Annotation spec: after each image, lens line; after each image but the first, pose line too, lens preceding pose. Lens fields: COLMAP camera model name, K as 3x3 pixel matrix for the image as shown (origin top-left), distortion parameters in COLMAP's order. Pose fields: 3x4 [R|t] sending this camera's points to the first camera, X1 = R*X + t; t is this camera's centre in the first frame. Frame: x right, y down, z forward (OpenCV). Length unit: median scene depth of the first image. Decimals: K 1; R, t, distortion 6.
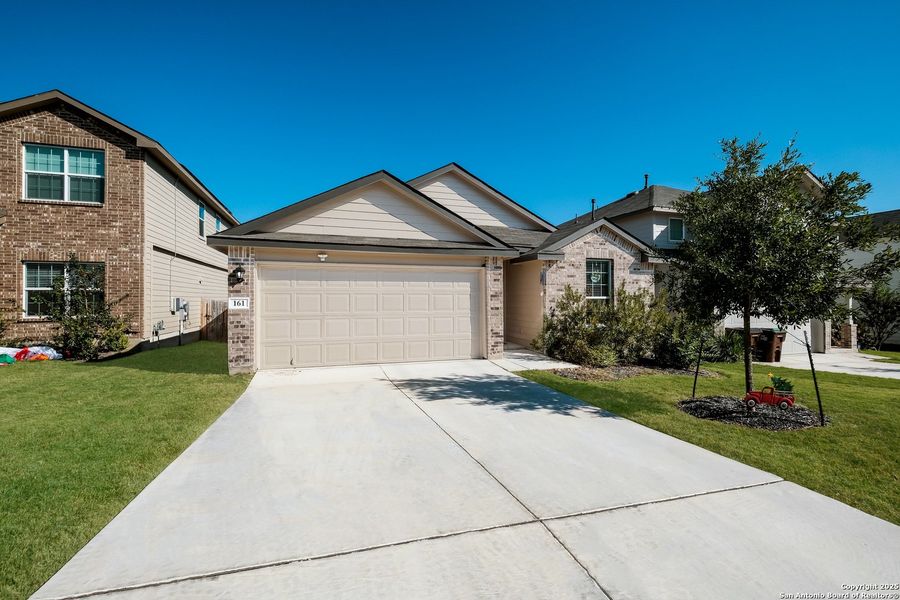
lens RADIAL K [[404.2, 0, 450.0], [0, 404.2, 298.6], [0, 0, 1]] dist [0.003870, 0.001357]
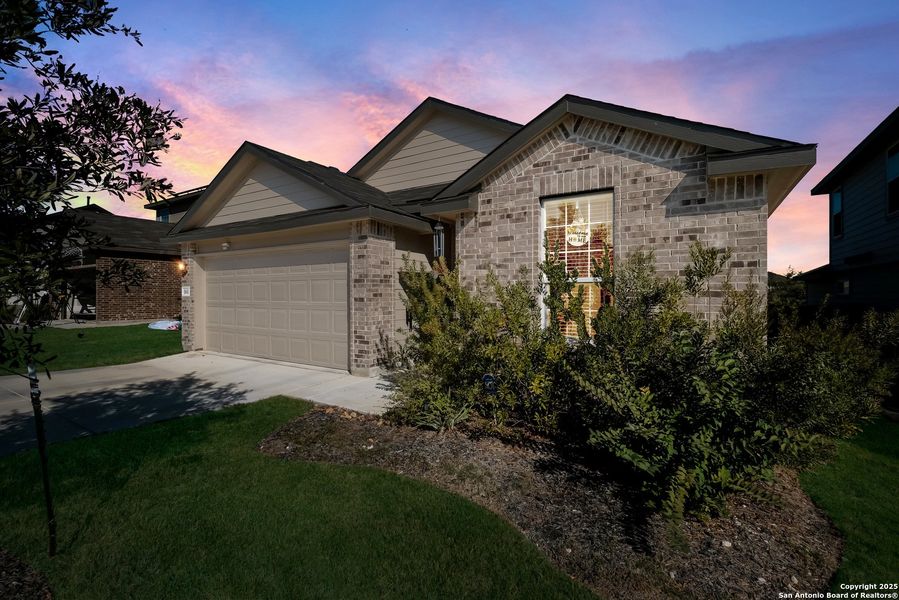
lens RADIAL K [[403.7, 0, 448.0], [0, 403.7, 299.2], [0, 0, 1]] dist [0.003870, 0.001357]
pose [[0.635188, 0.010388, -0.772287, 0.653883], [0.001261, 0.999894, 0.014487, 0.013098], [0.772356, -0.010176, 0.635108, 0.631319]]
